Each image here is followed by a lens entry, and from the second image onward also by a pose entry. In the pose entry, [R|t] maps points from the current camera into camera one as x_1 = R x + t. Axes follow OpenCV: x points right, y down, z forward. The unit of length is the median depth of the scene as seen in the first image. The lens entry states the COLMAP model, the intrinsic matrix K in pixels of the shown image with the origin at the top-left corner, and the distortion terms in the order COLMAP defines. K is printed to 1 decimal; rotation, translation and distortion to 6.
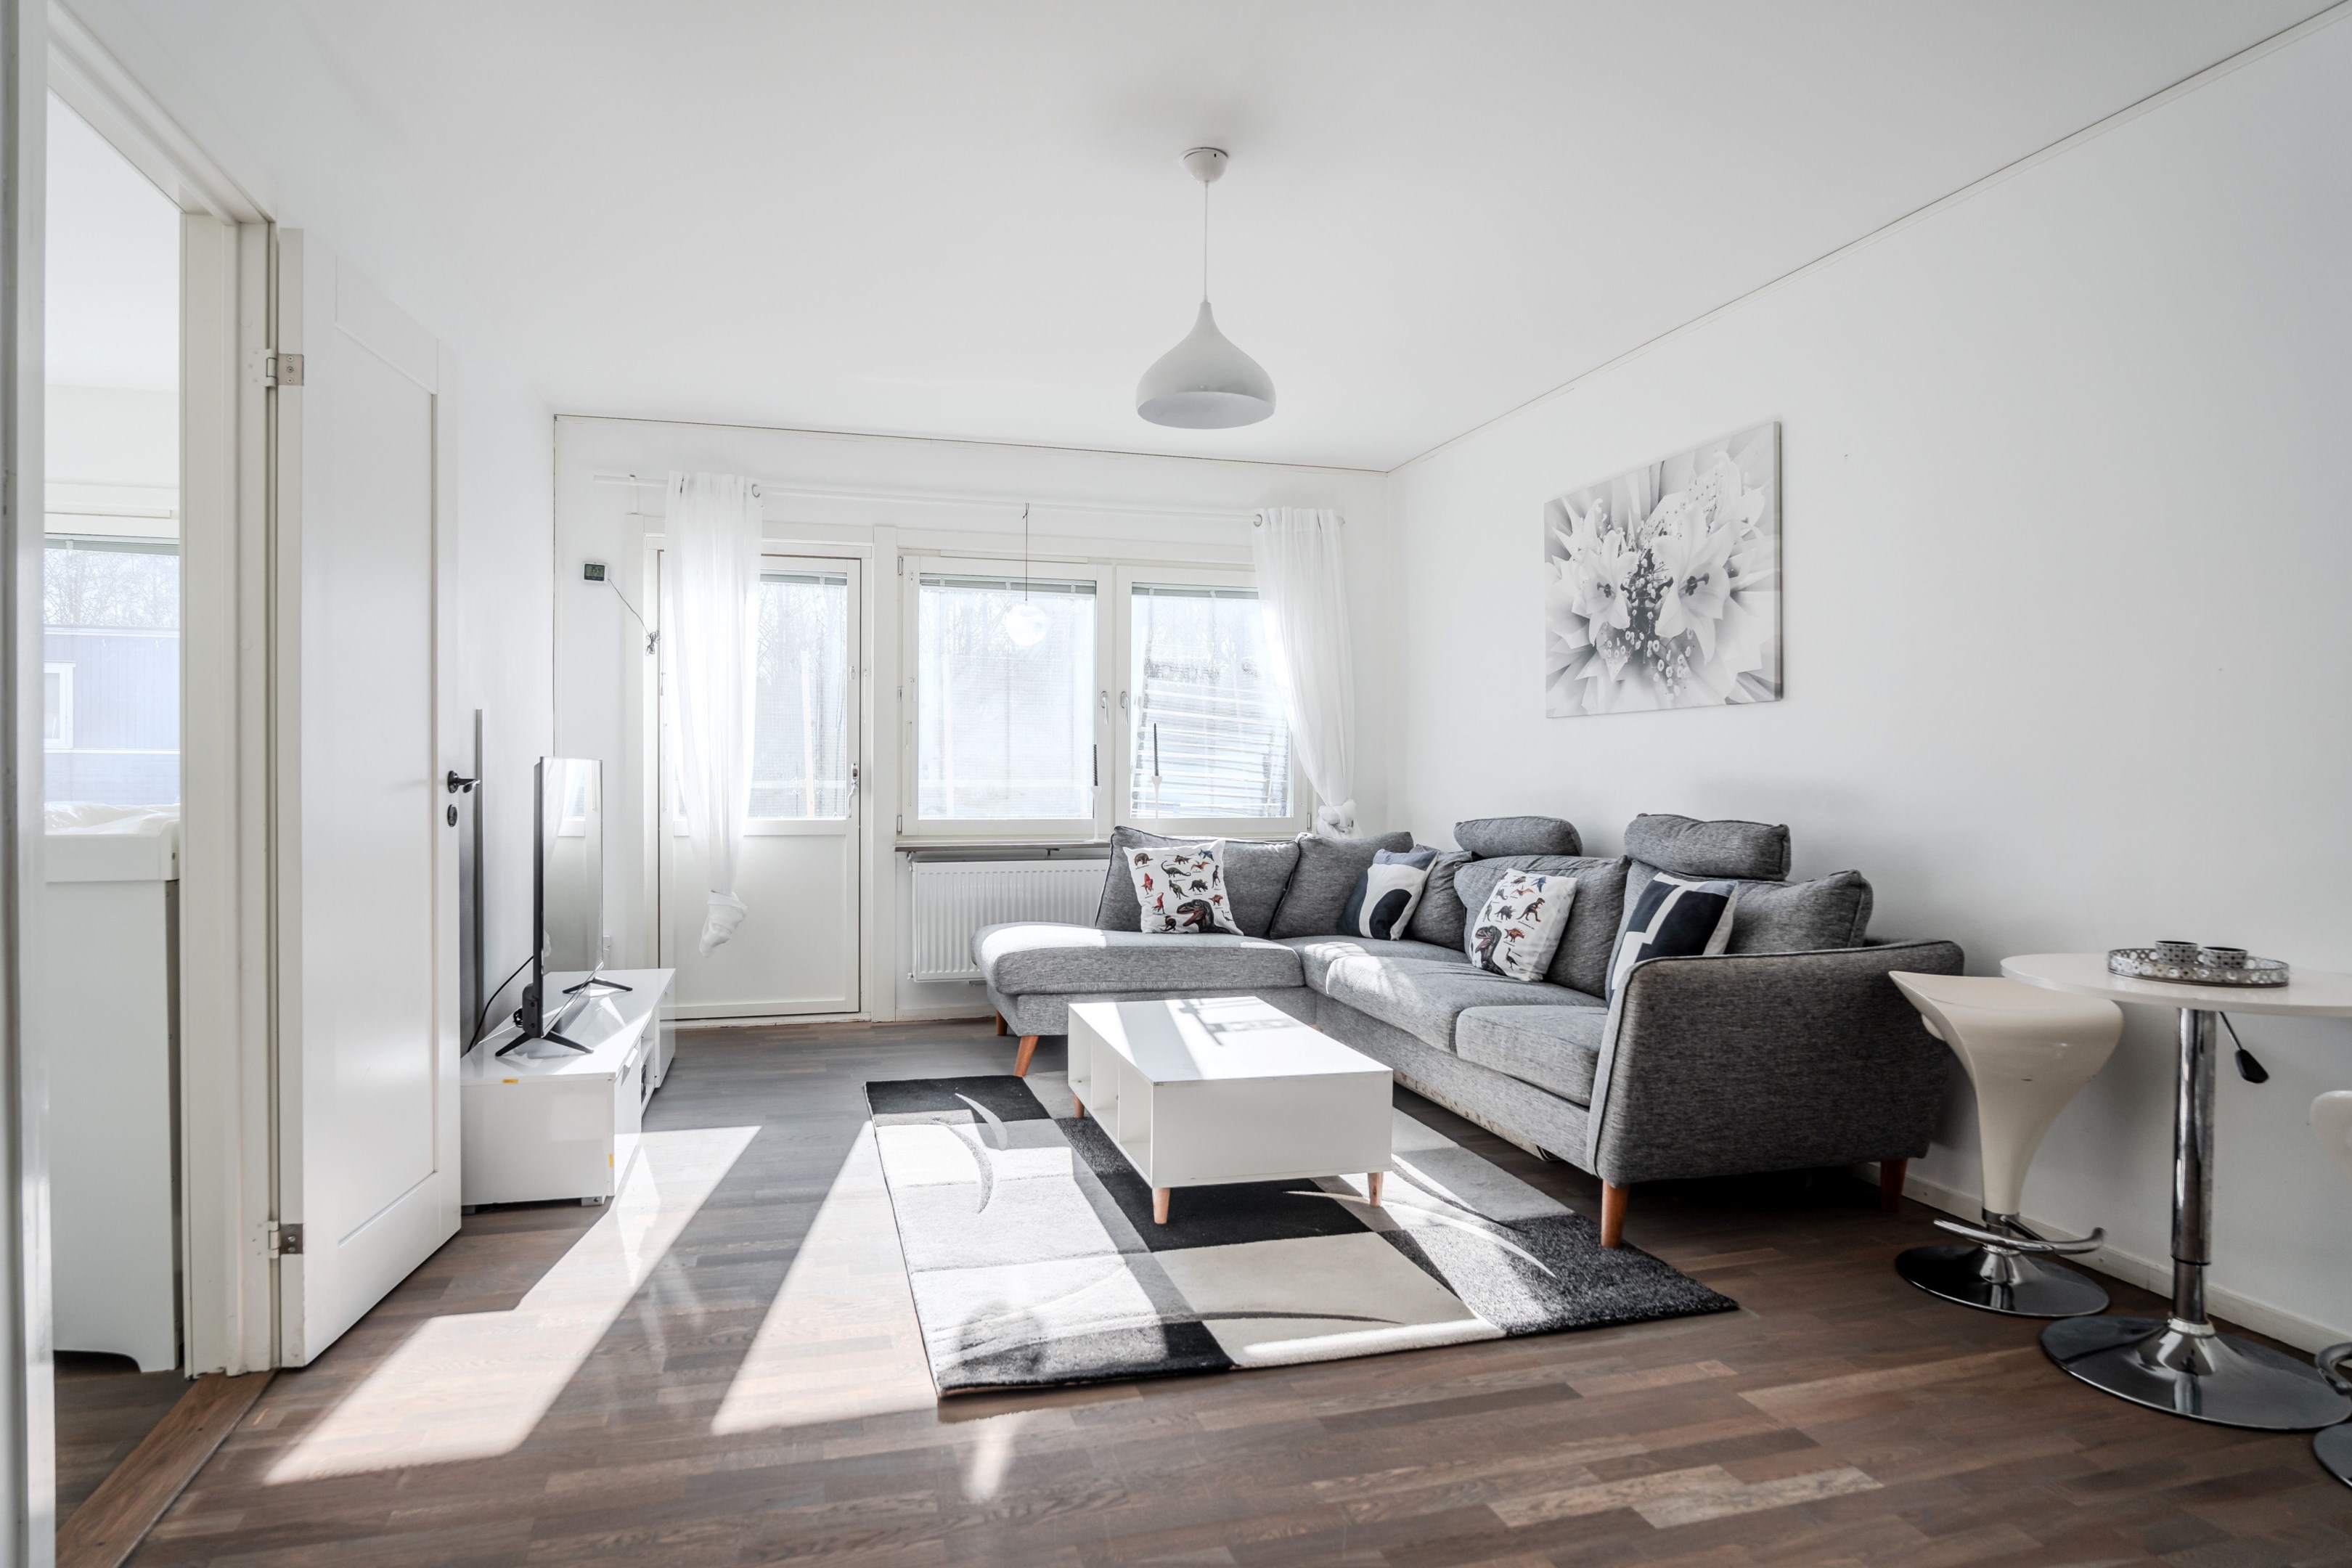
lens RADIAL K [[1332.3, 0, 1176.0], [0, 1332.3, 784.0], [0, 0, 1]] dist [-0.020422, 0.002342]
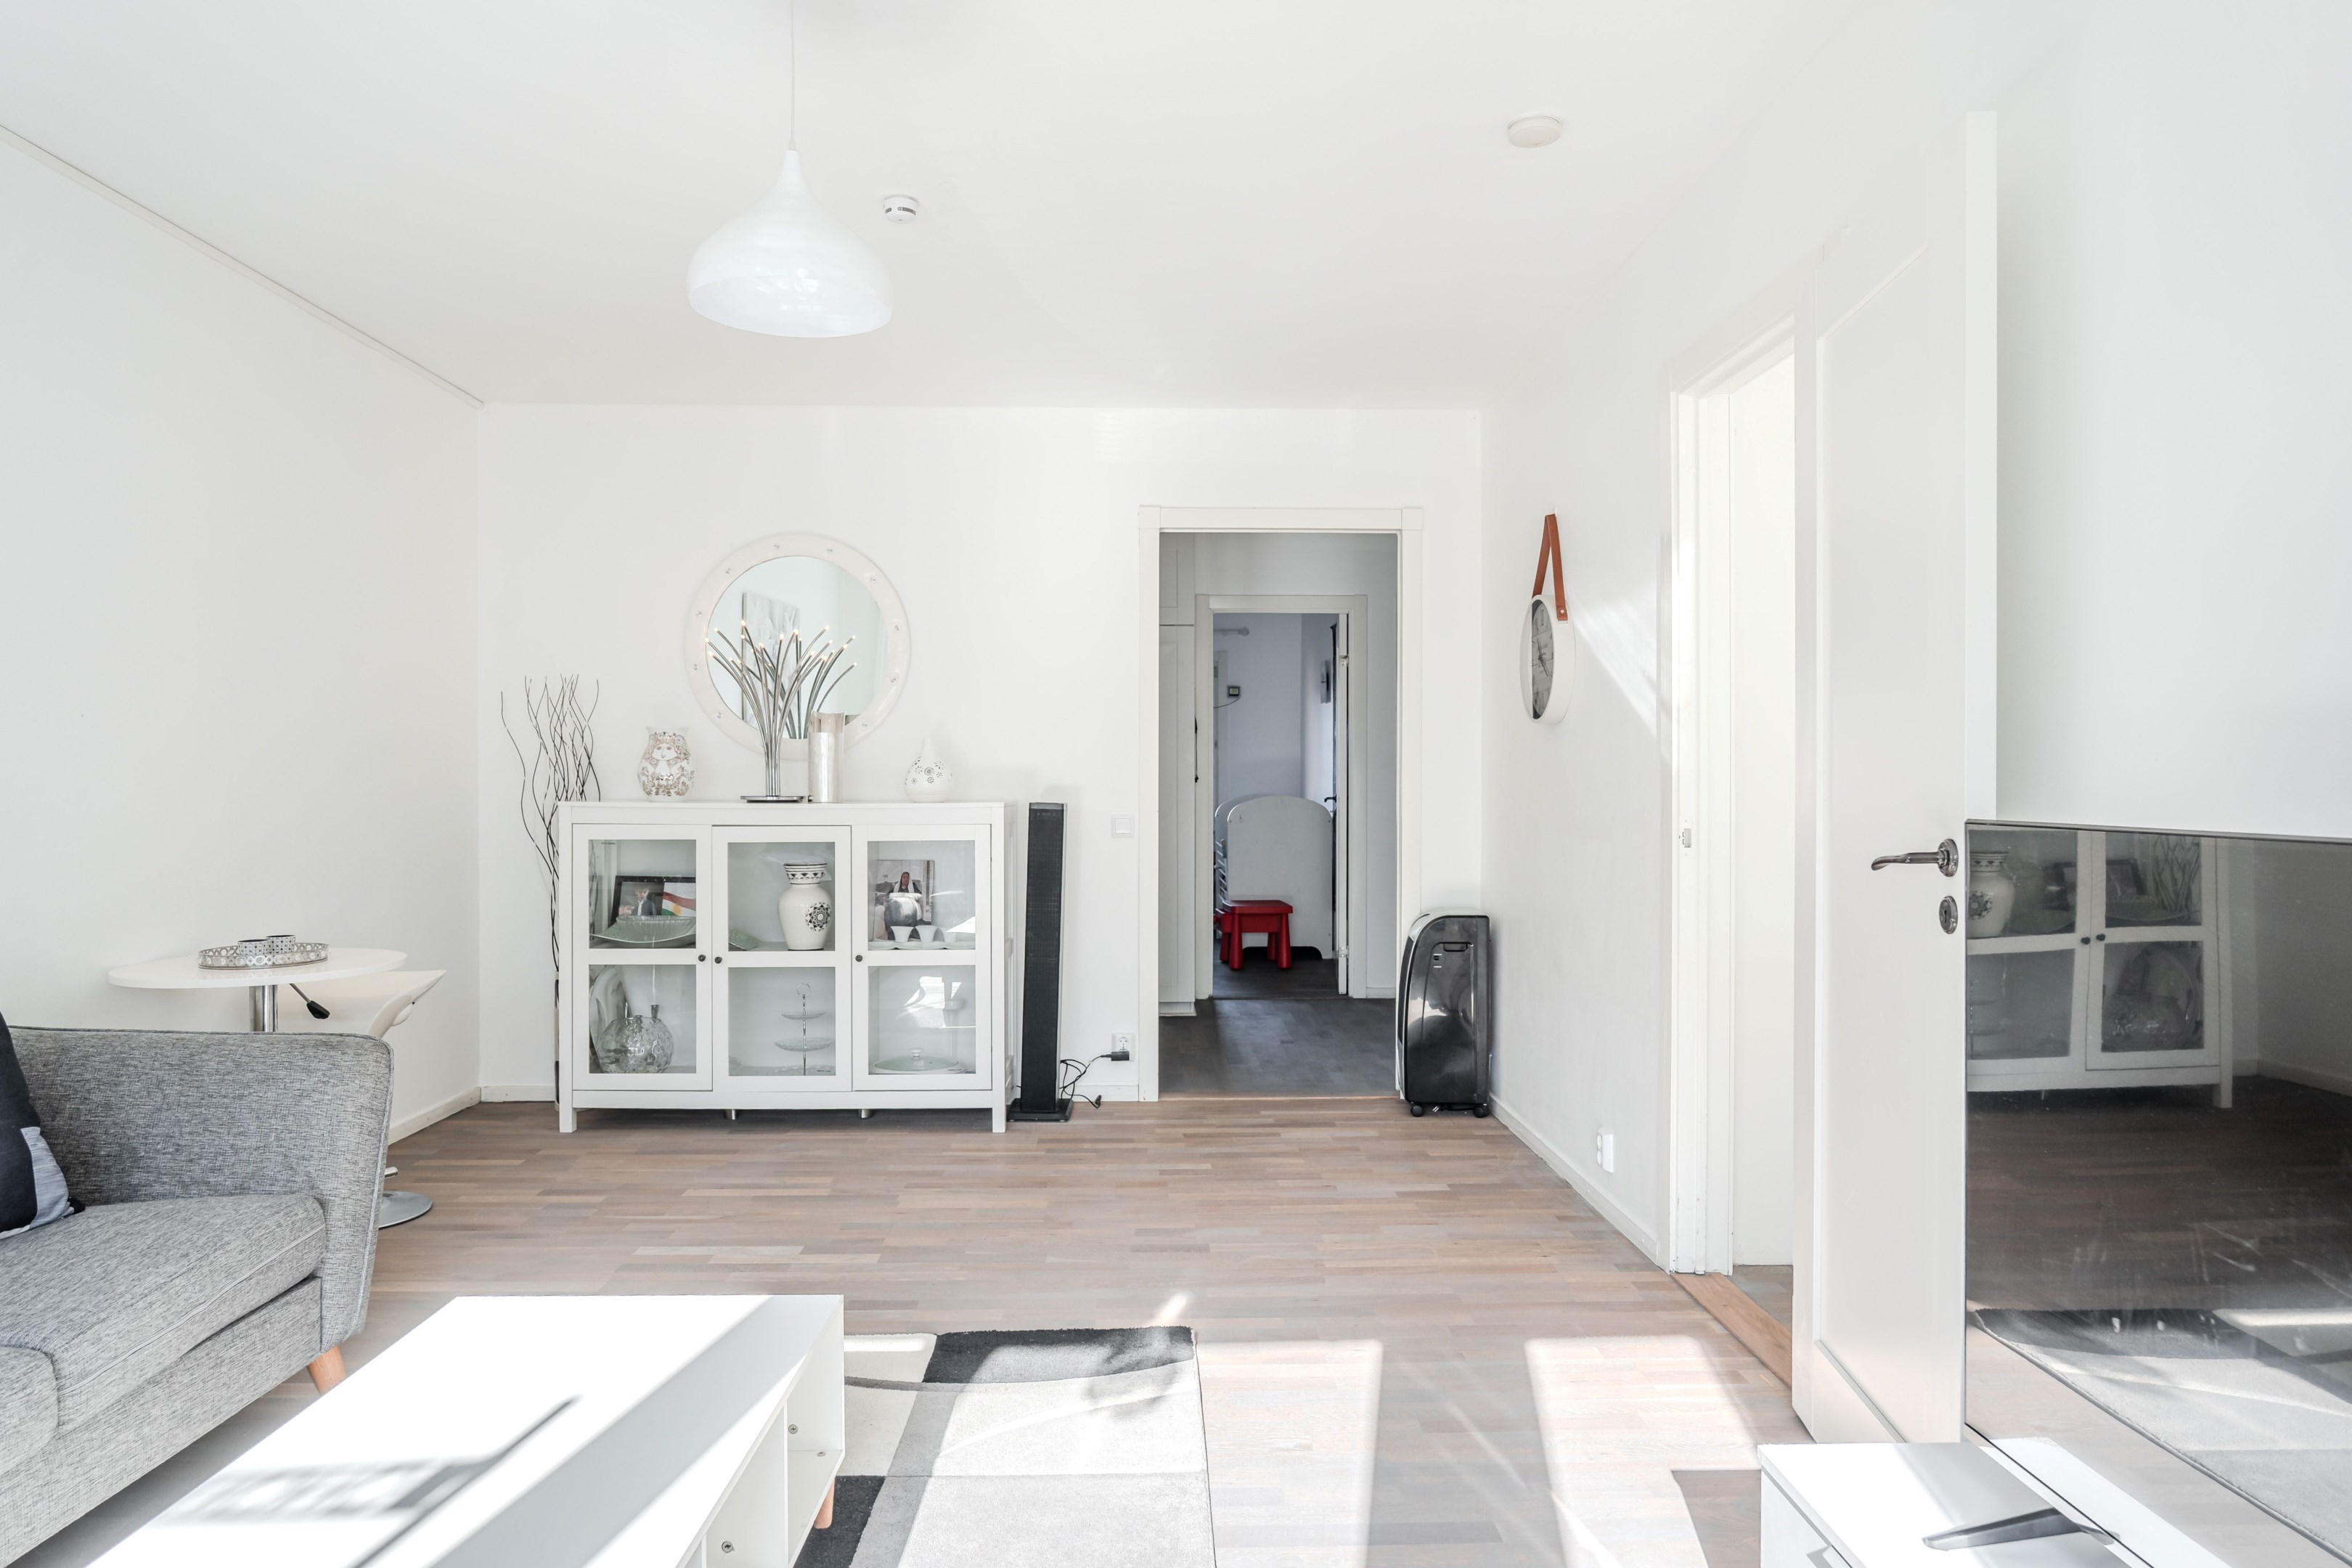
lens RADIAL K [[1534.5, 0, 1176.0], [0, 1534.5, 784.0], [0, 0, 1]] dist [0.000083, 0.000016]
pose [[-0.966869, -0.009226, 0.255105, -0.537142], [-0.001799, 0.999568, 0.029332, -0.086718], [-0.255265, 0.027901, -0.966468, 2.465218]]
